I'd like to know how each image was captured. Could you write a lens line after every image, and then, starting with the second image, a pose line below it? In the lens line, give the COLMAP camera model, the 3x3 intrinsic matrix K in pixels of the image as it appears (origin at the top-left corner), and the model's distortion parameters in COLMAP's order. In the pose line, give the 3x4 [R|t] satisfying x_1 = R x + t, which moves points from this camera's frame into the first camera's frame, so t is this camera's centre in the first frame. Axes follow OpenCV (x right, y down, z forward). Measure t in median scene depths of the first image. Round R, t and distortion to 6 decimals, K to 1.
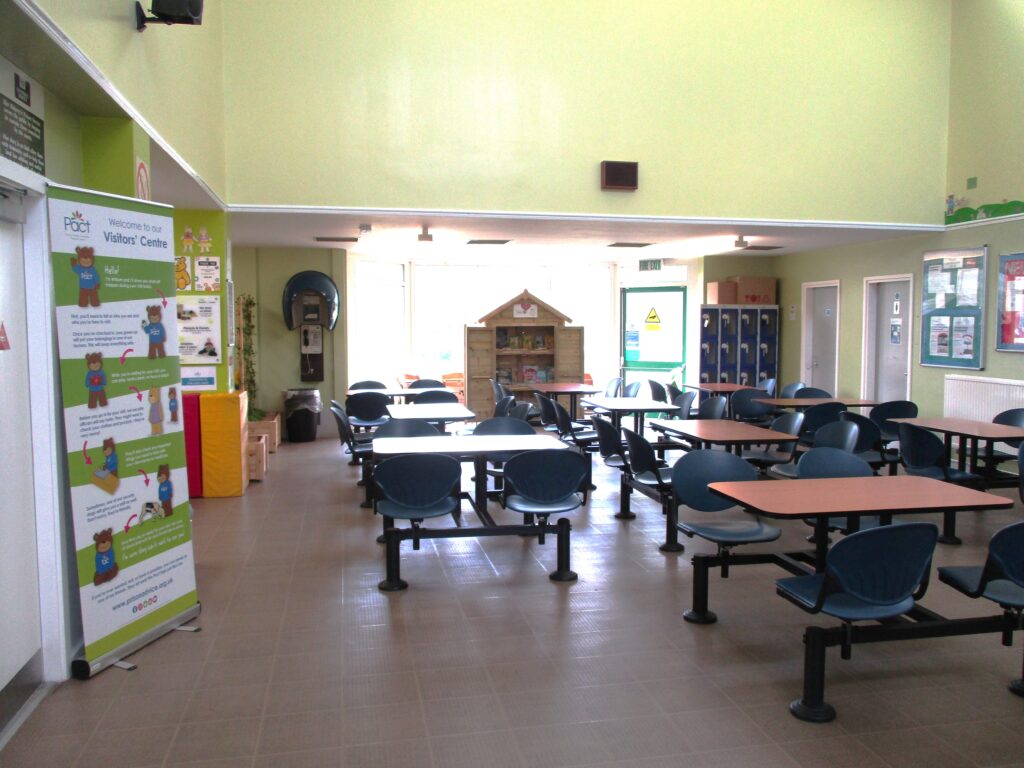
lens RADIAL K [[850.5, 0, 510.7], [0, 850.5, 384.1], [0, 0, 1]] dist [-0.015229, -0.004860]
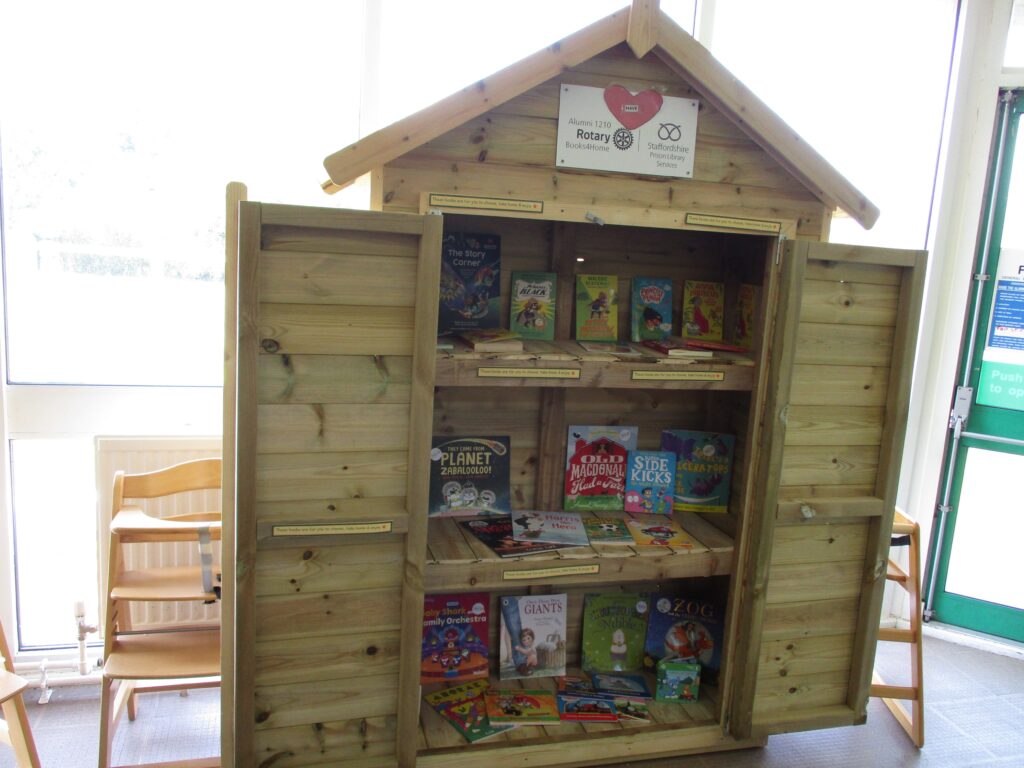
lens RADIAL K [[850.5, 0, 514.3], [0, 850.5, 386.7], [0, 0, 1]] dist [-0.015229, -0.004860]
pose [[0.995151, 0.057255, 0.079971, -0.015060], [-0.065285, 0.992670, 0.101708, -0.052028], [-0.073562, -0.106435, 0.991595, 0.829003]]
